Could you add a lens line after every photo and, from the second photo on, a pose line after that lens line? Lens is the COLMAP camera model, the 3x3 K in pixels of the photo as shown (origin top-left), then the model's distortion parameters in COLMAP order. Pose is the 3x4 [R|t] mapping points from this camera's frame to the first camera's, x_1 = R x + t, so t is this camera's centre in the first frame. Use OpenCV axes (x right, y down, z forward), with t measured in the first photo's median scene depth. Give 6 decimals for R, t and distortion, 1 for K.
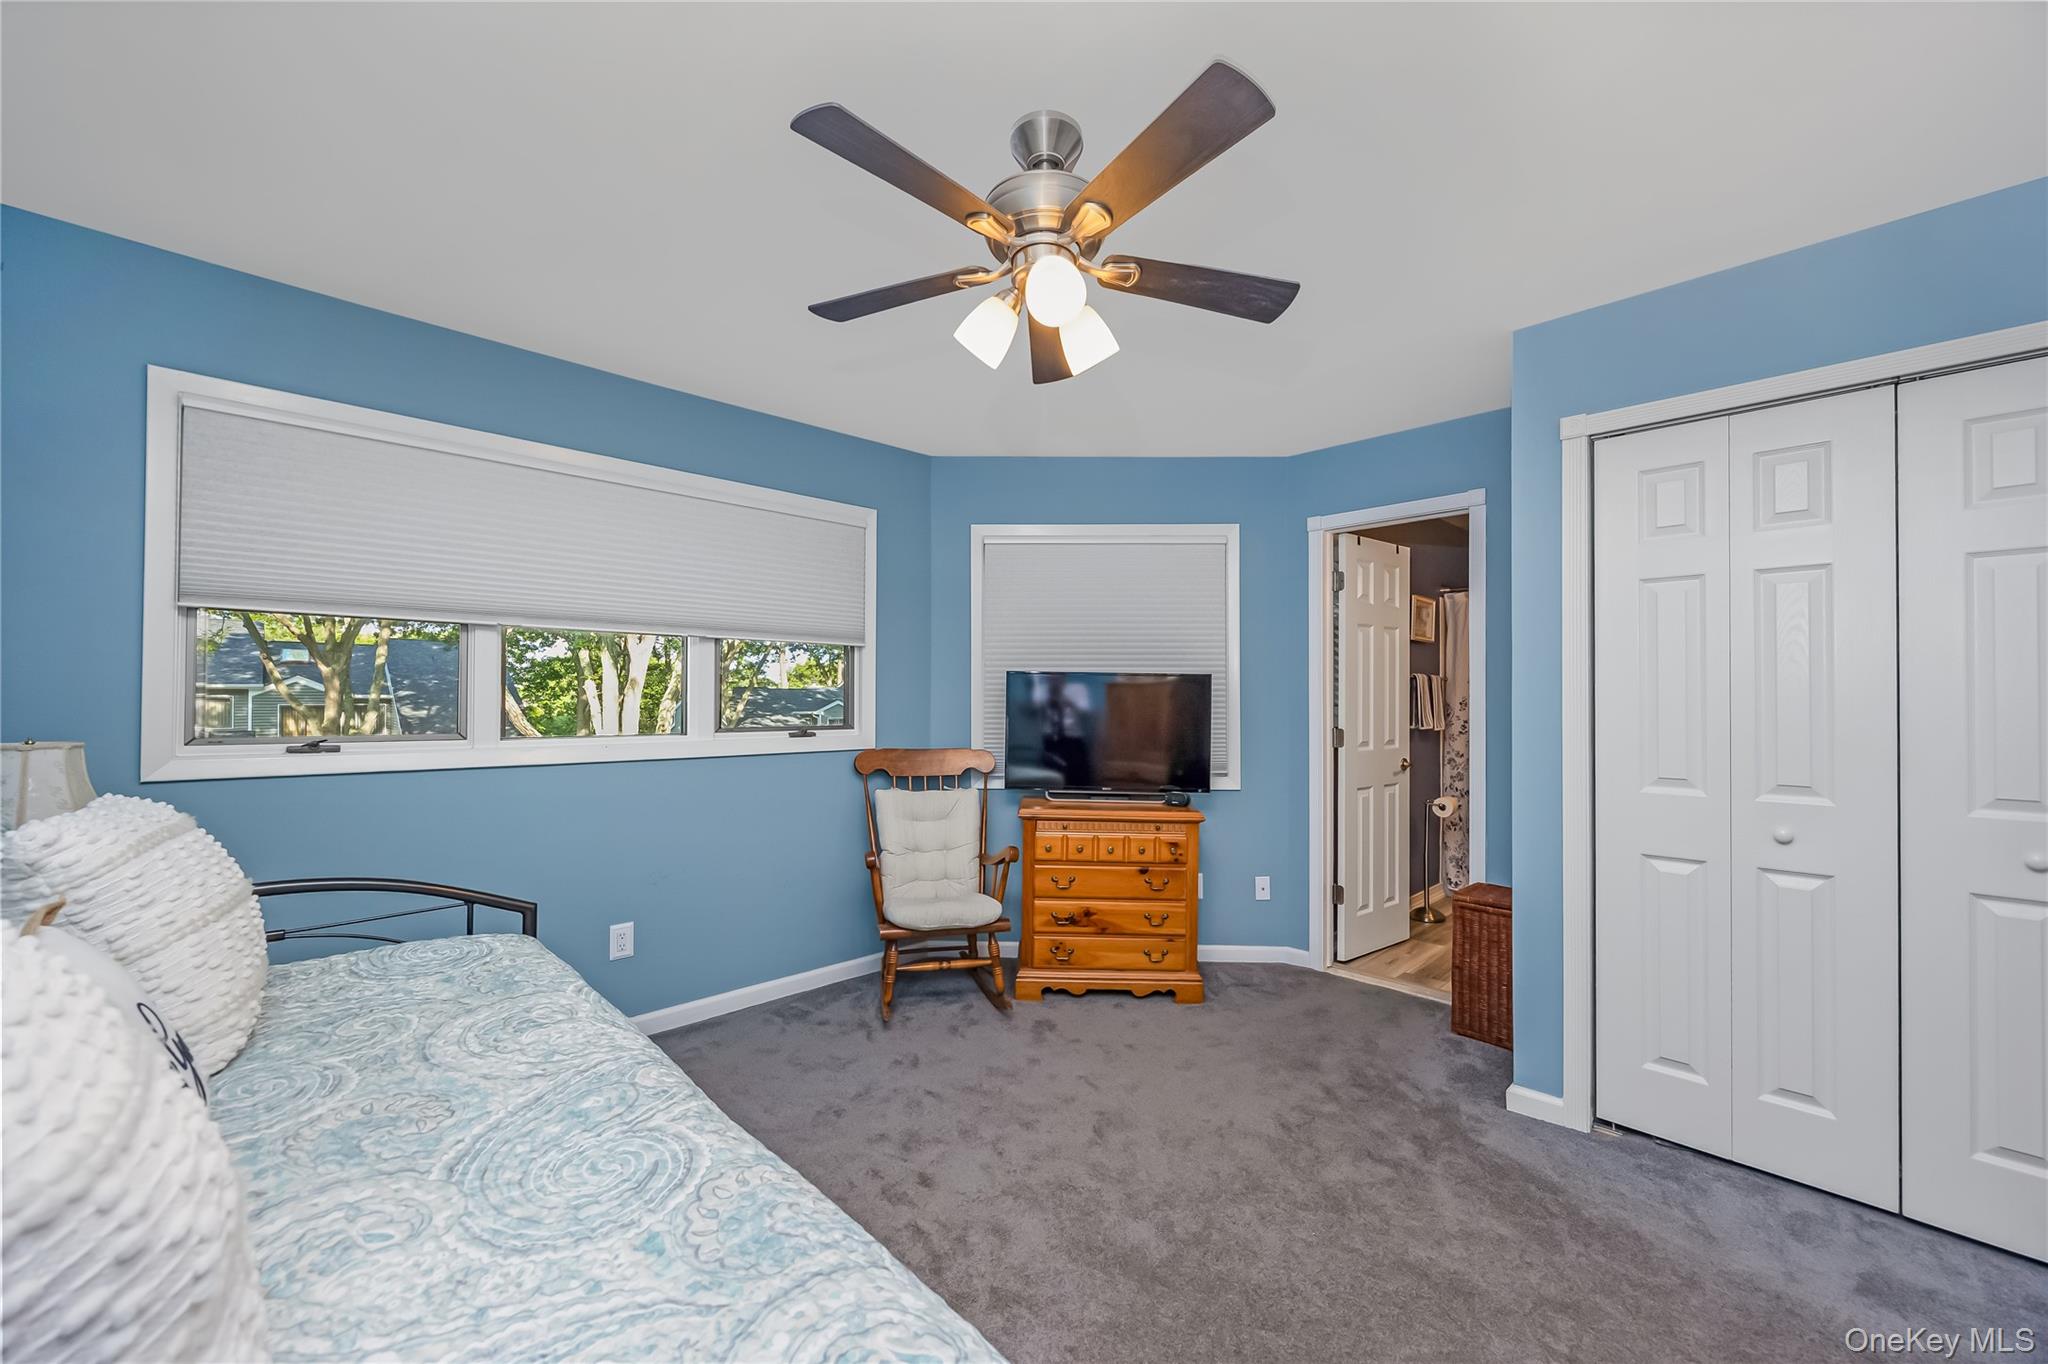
lens RADIAL K [[778.8, 0, 1024.0], [0, 778.8, 682.0], [0, 0, 1]] dist [-0.008496, -0.000104]
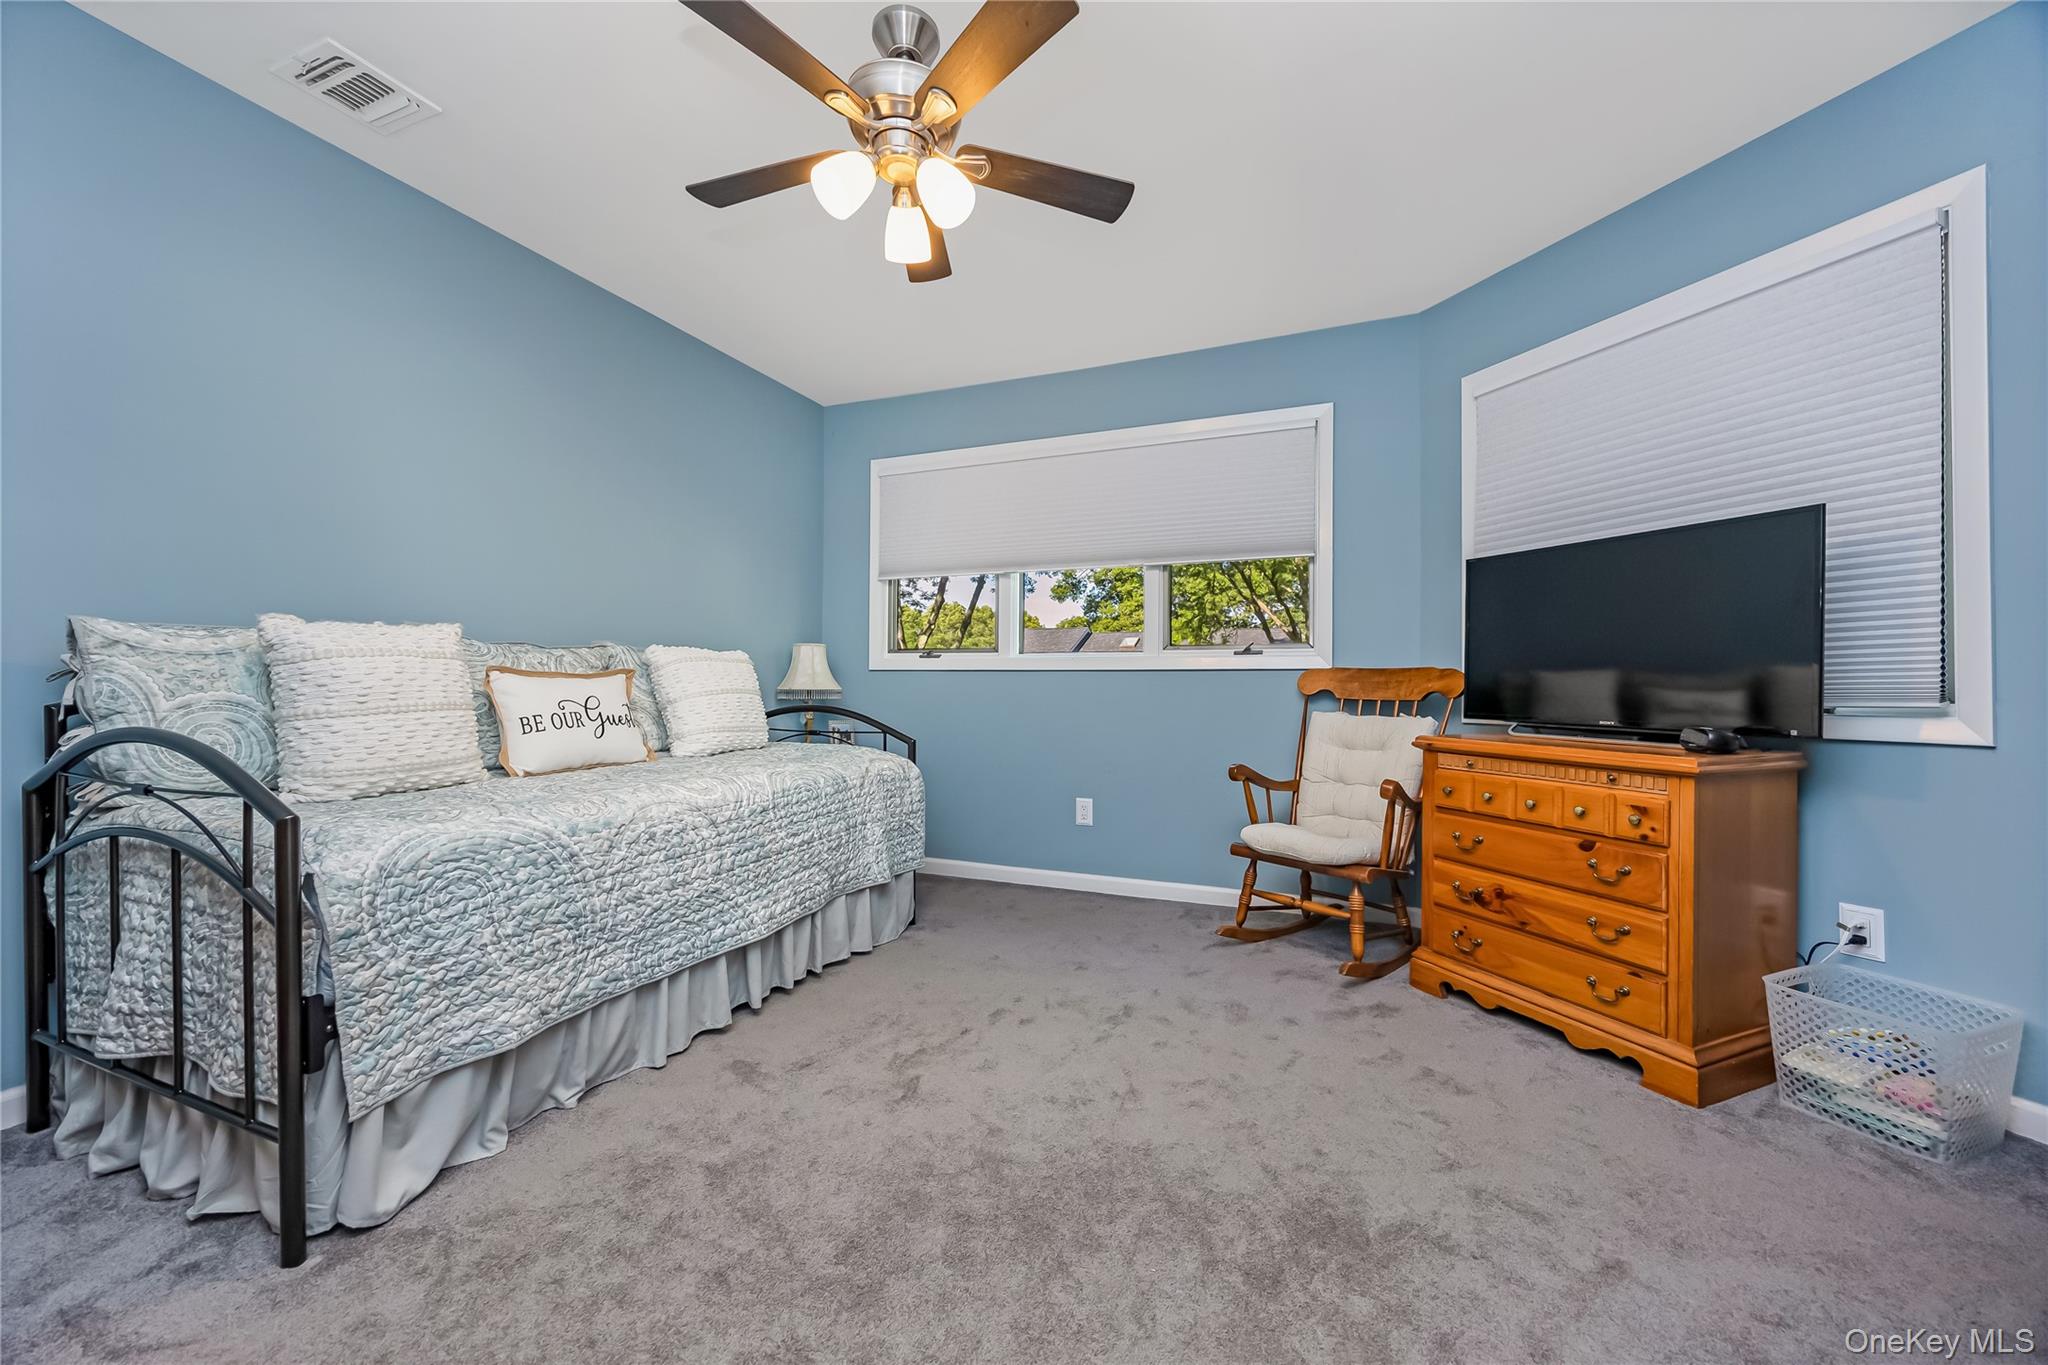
lens RADIAL K [[778.8, 0, 1024.0], [0, 778.8, 682.5], [0, 0, 1]] dist [-0.008496, -0.000104]
pose [[0.396812, -0.009173, -0.917854, 0.539523], [0.015563, 0.999874, -0.003264, 0.109070], [0.917768, -0.012989, 0.396904, 0.354690]]
